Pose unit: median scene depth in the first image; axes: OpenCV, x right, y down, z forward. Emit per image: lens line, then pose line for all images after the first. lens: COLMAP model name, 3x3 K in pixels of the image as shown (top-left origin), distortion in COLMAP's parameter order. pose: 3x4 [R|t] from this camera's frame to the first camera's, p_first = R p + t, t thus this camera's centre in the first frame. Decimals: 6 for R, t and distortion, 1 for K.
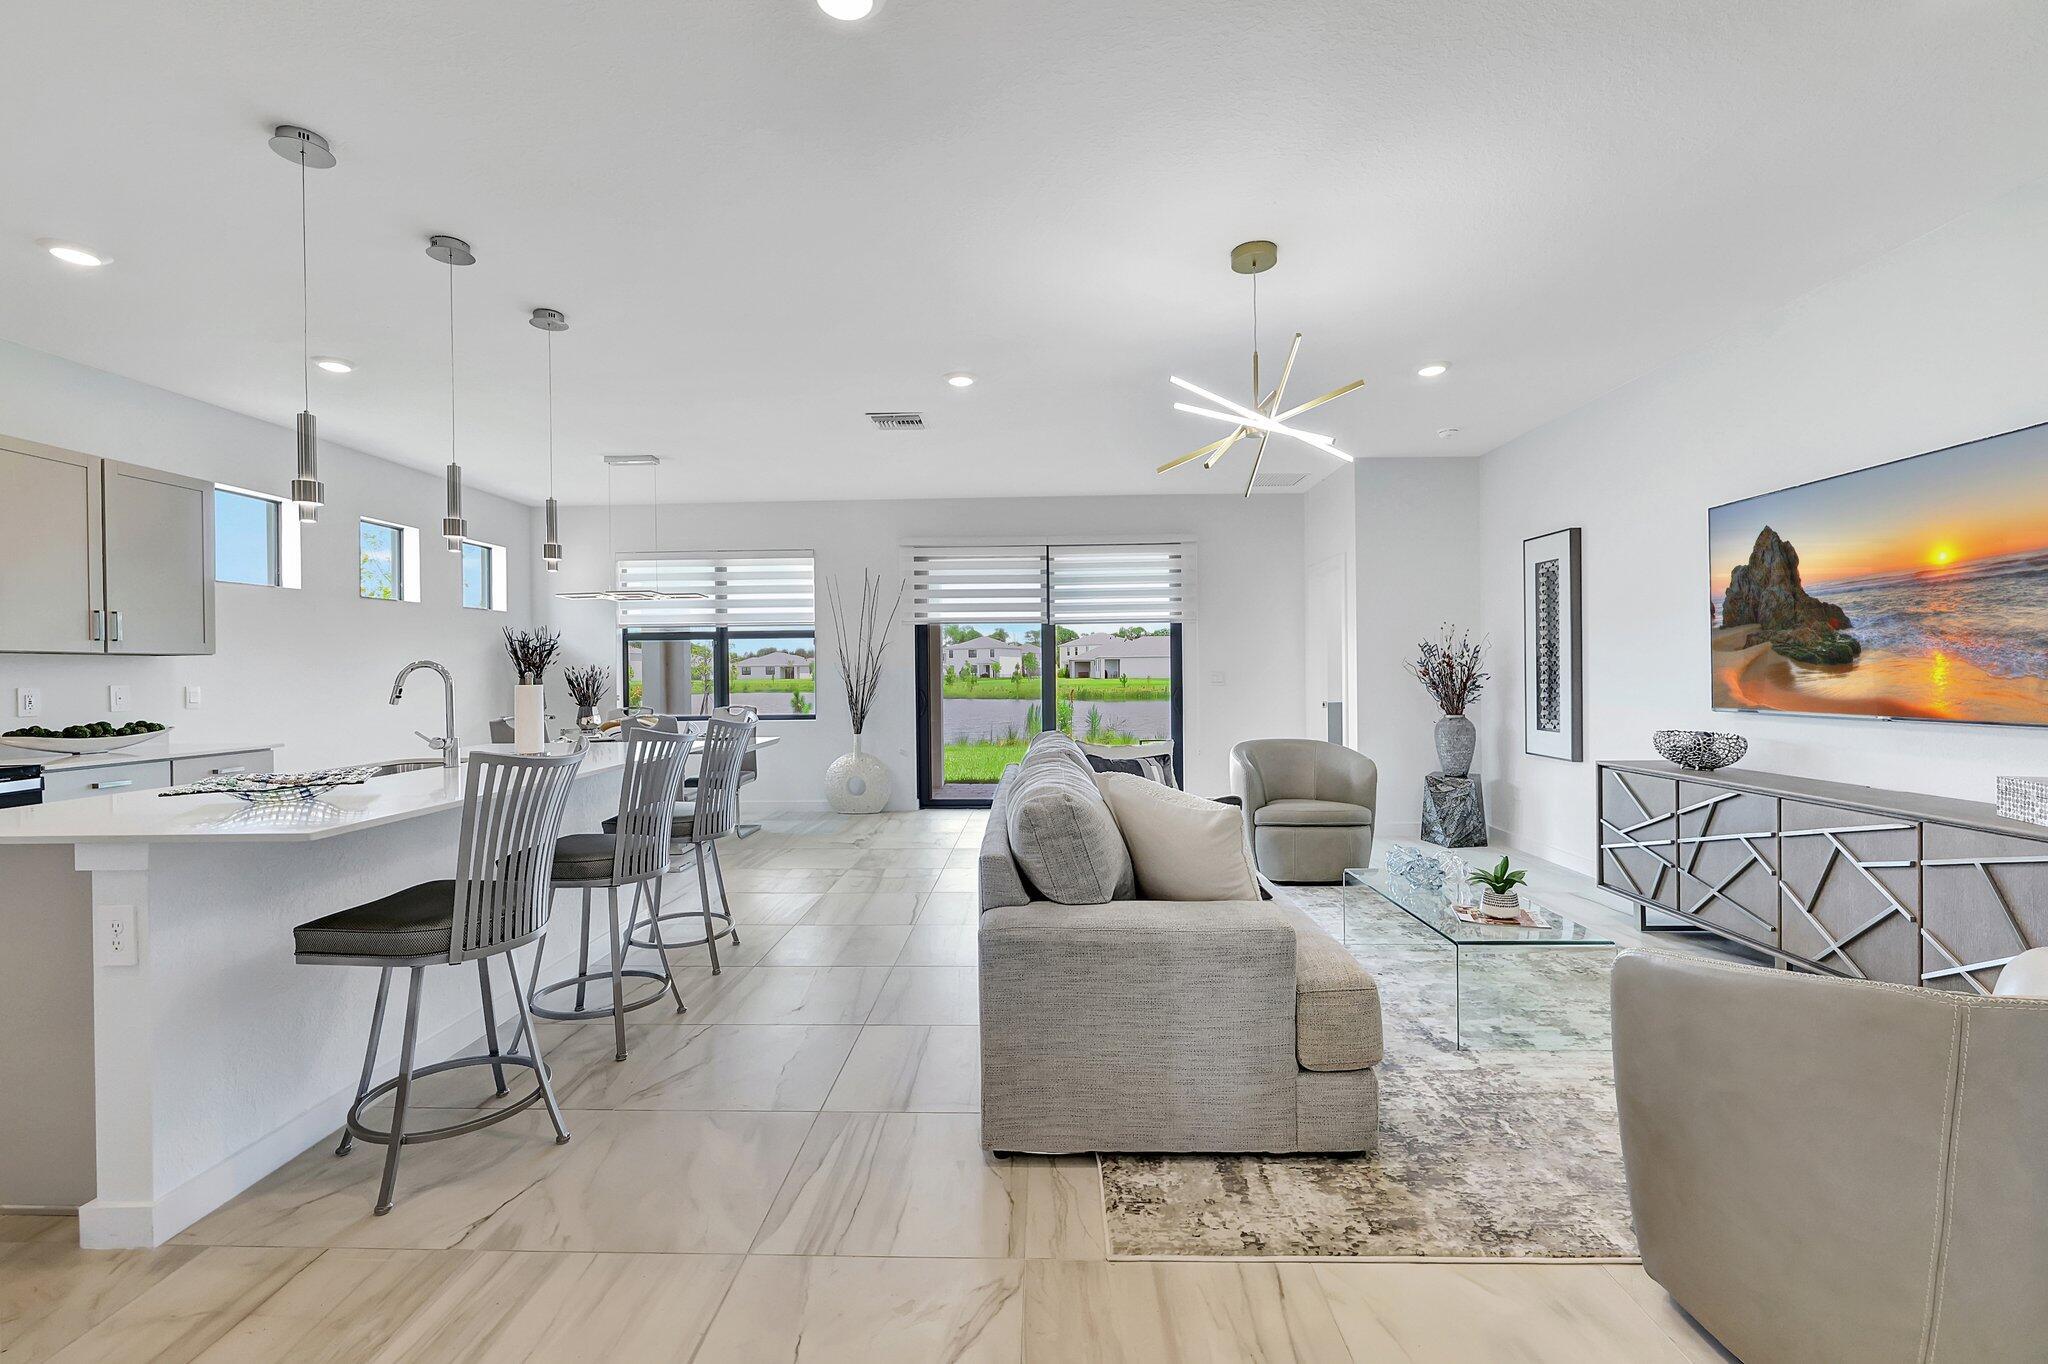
lens RADIAL K [[855.9, 0, 1016.6], [0, 855.9, 676.4], [0, 0, 1]] dist [-0.003211, -0.000509]
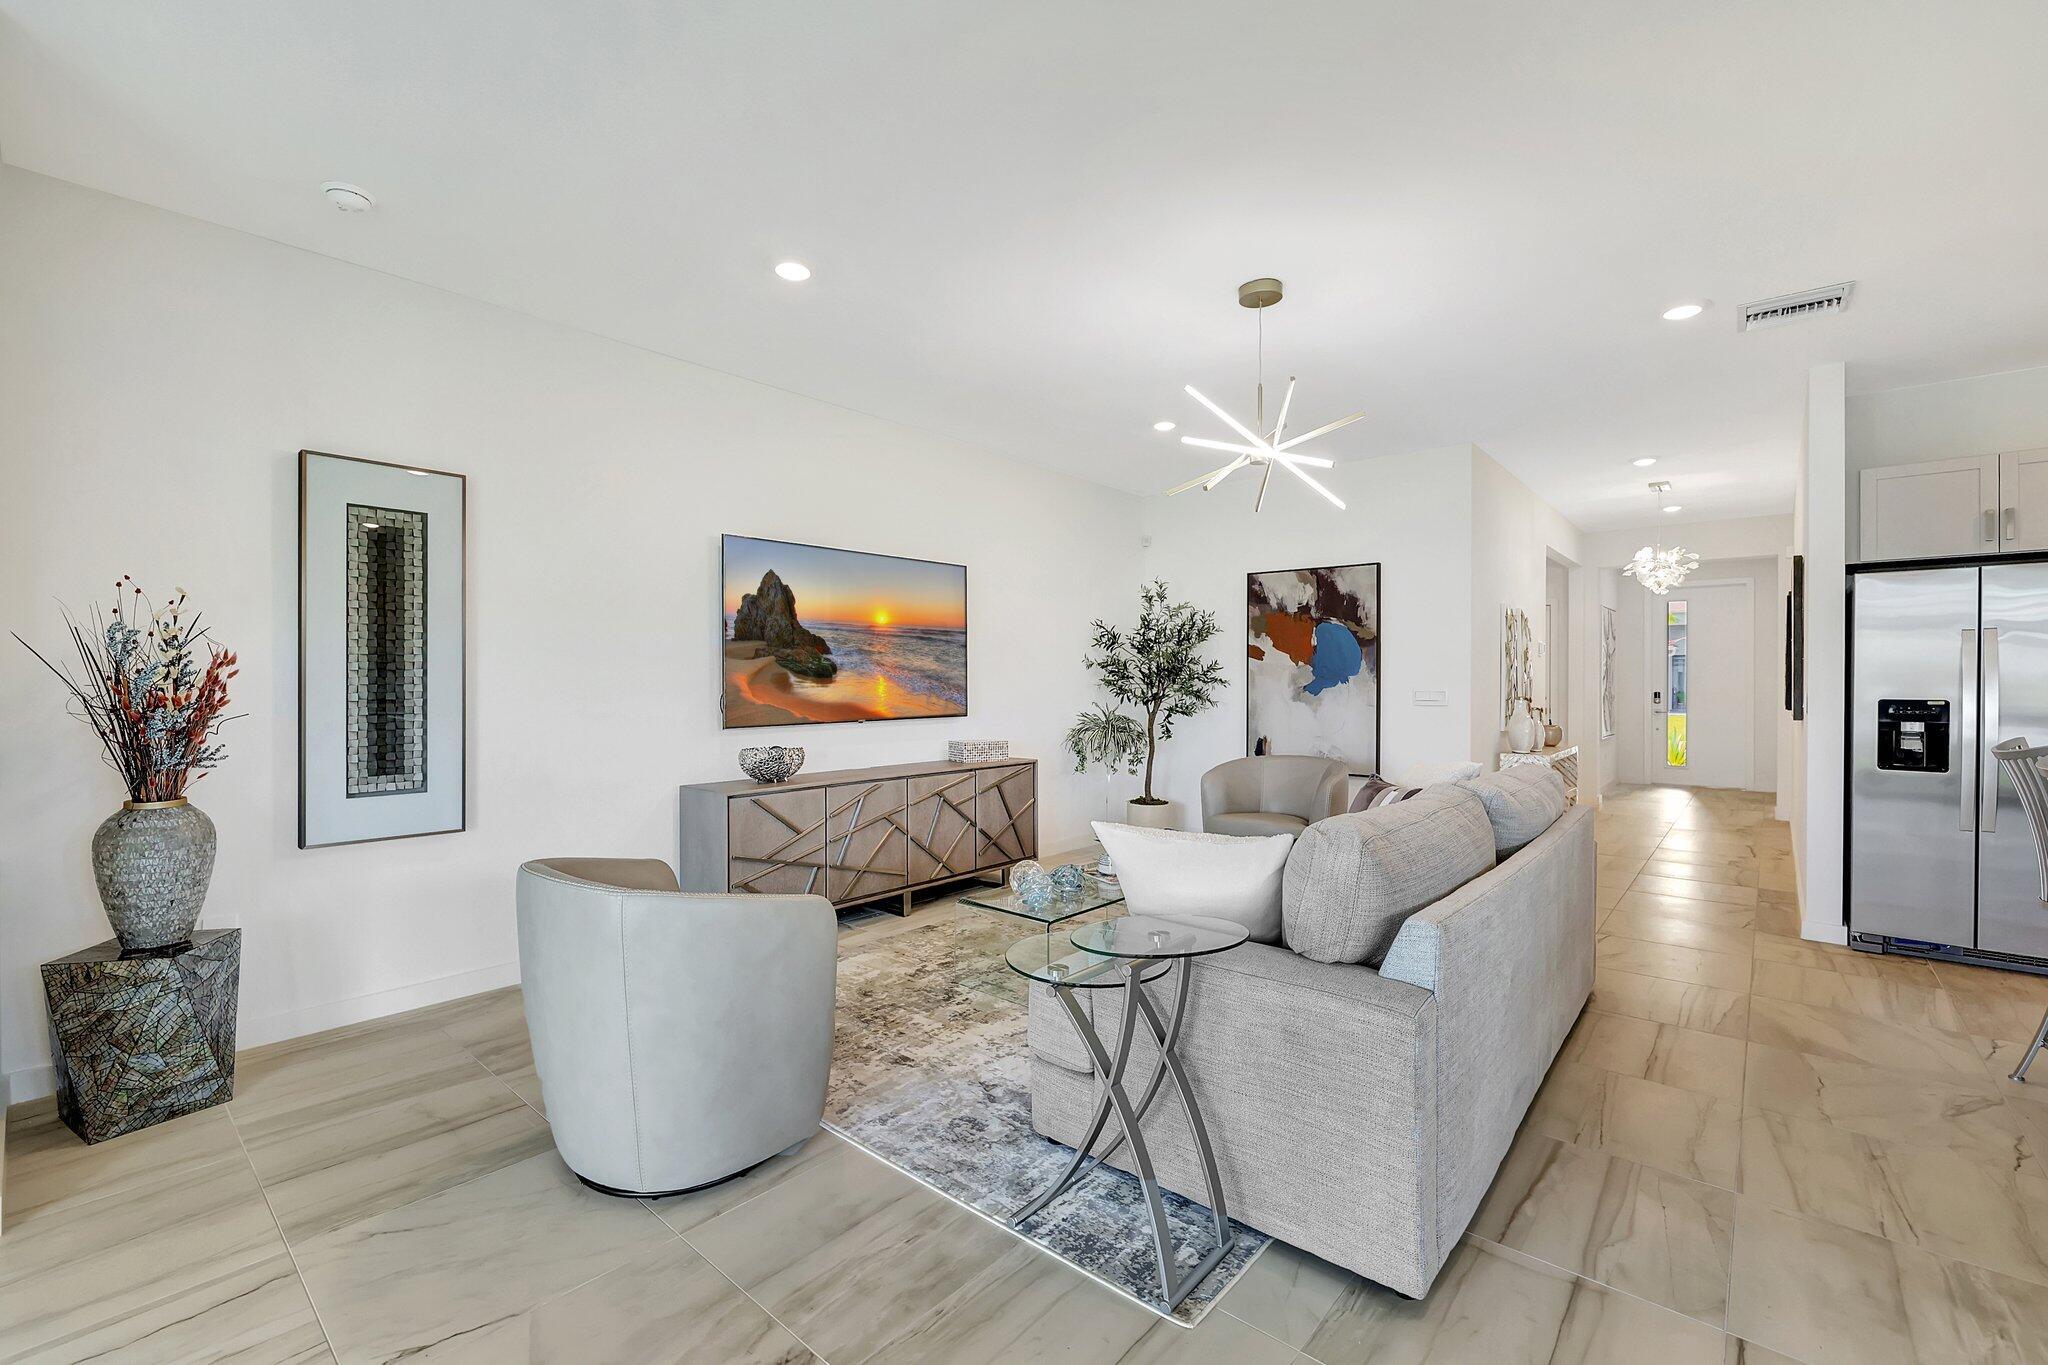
lens RADIAL K [[858.3, 0, 1027.6], [0, 858.3, 687.5], [0, 0, 1]] dist [-0.001096, -0.000524]
pose [[-0.776018, 0.005476, 0.630687, -0.122277], [0.011548, 0.999918, 0.005528, -0.009873], [-0.630605, 0.011573, -0.776018, 1.532162]]
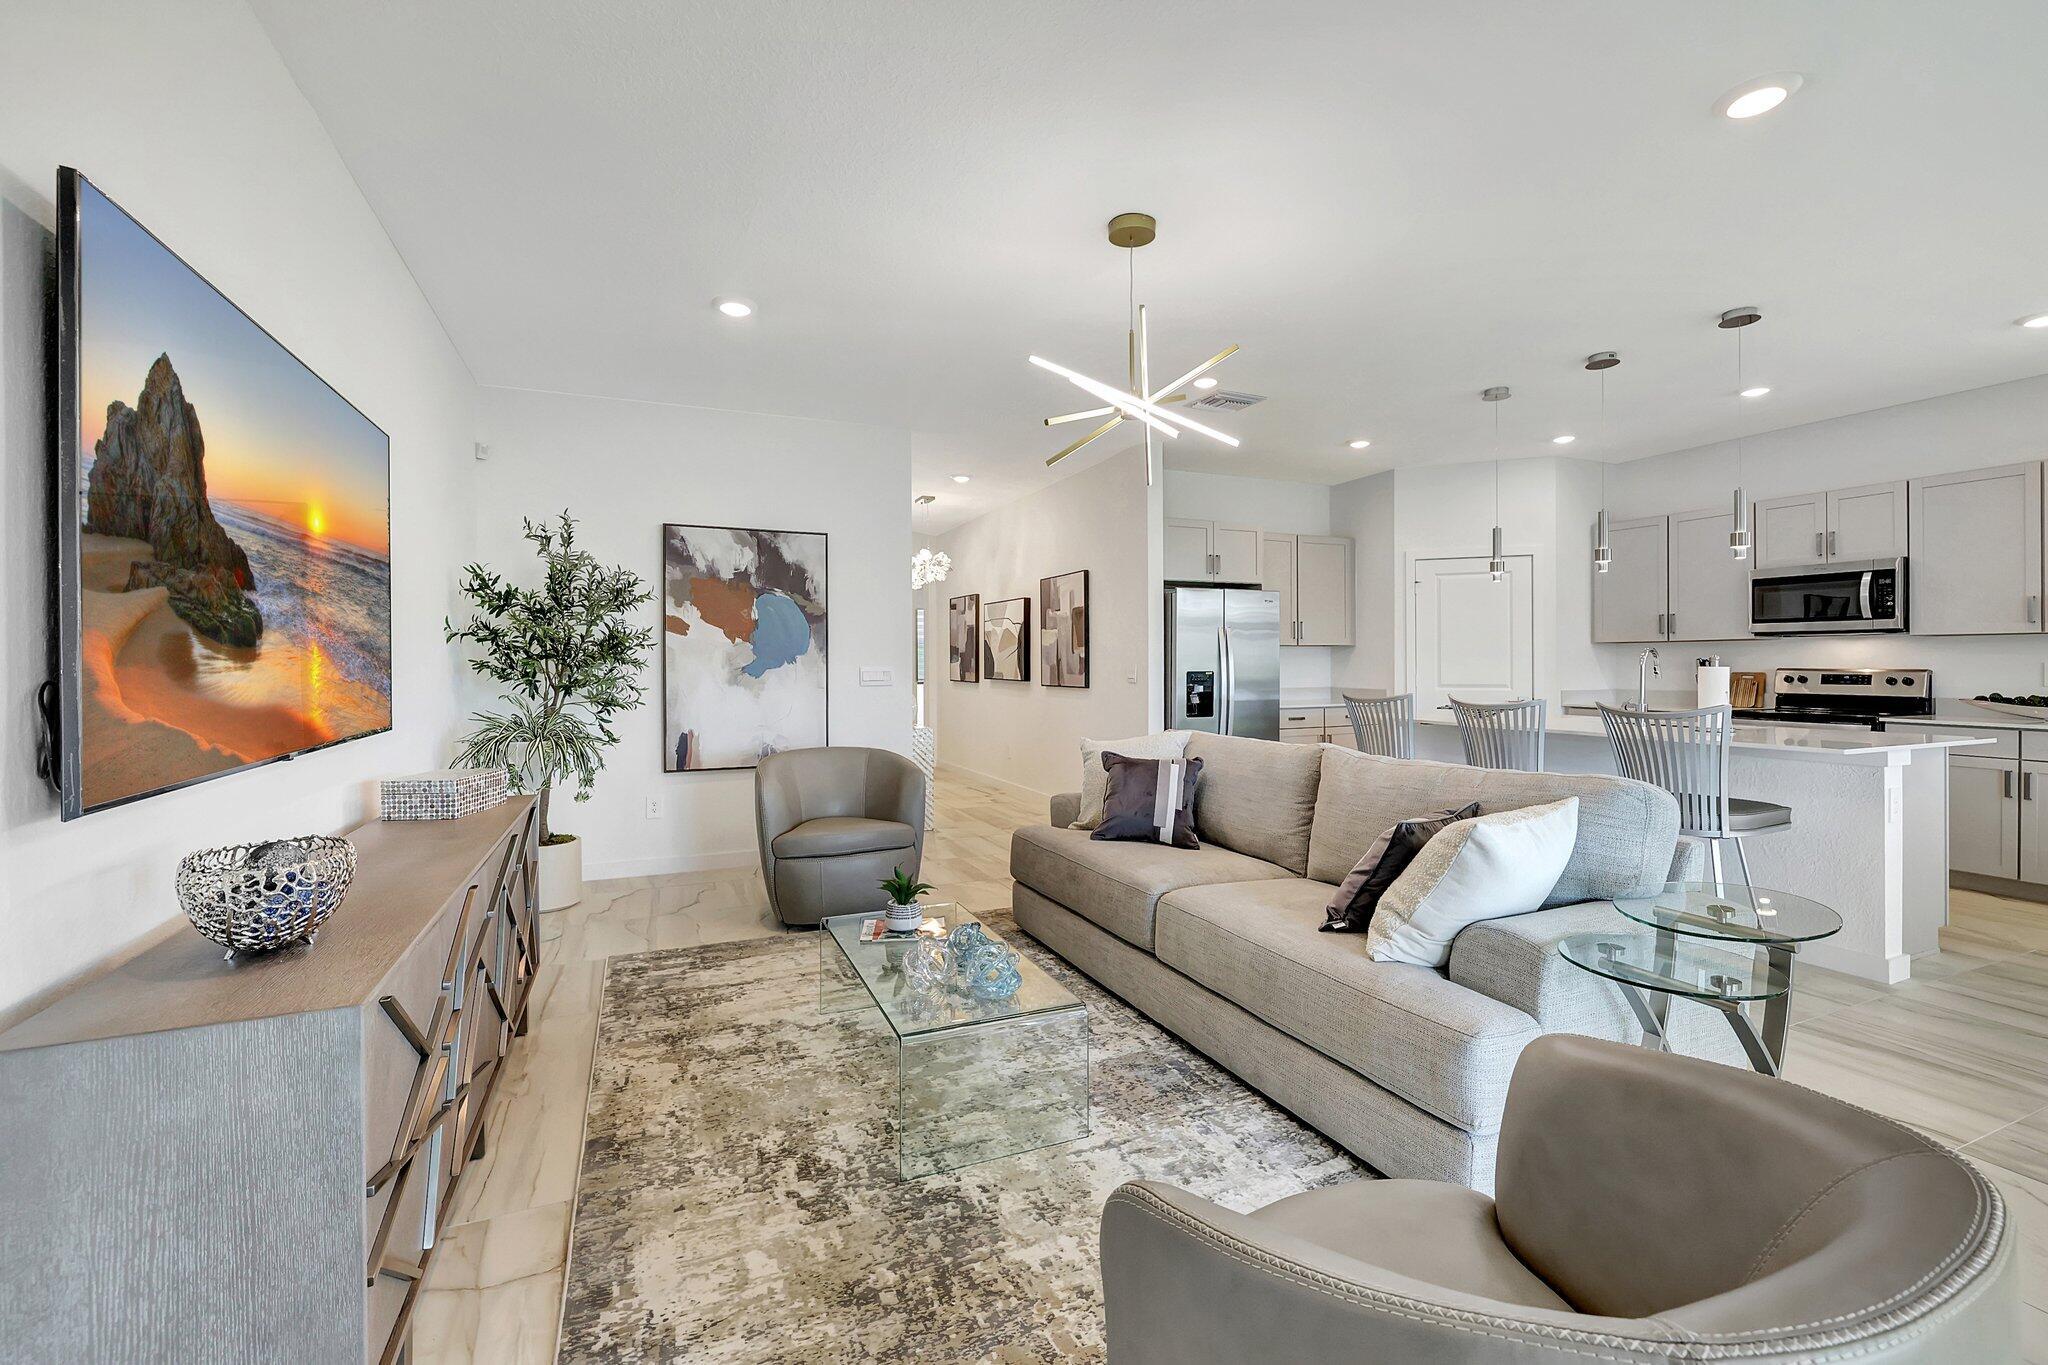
lens RADIAL K [[861.8, 0, 1025.5], [0, 861.8, 662.8], [0, 0, 1]] dist [-0.000188, -0.000566]
pose [[-0.903265, 0.015291, -0.428811, 0.617741], [0.010940, 0.999861, 0.012611, -0.016260], [0.428944, 0.006700, -0.903306, 1.394140]]
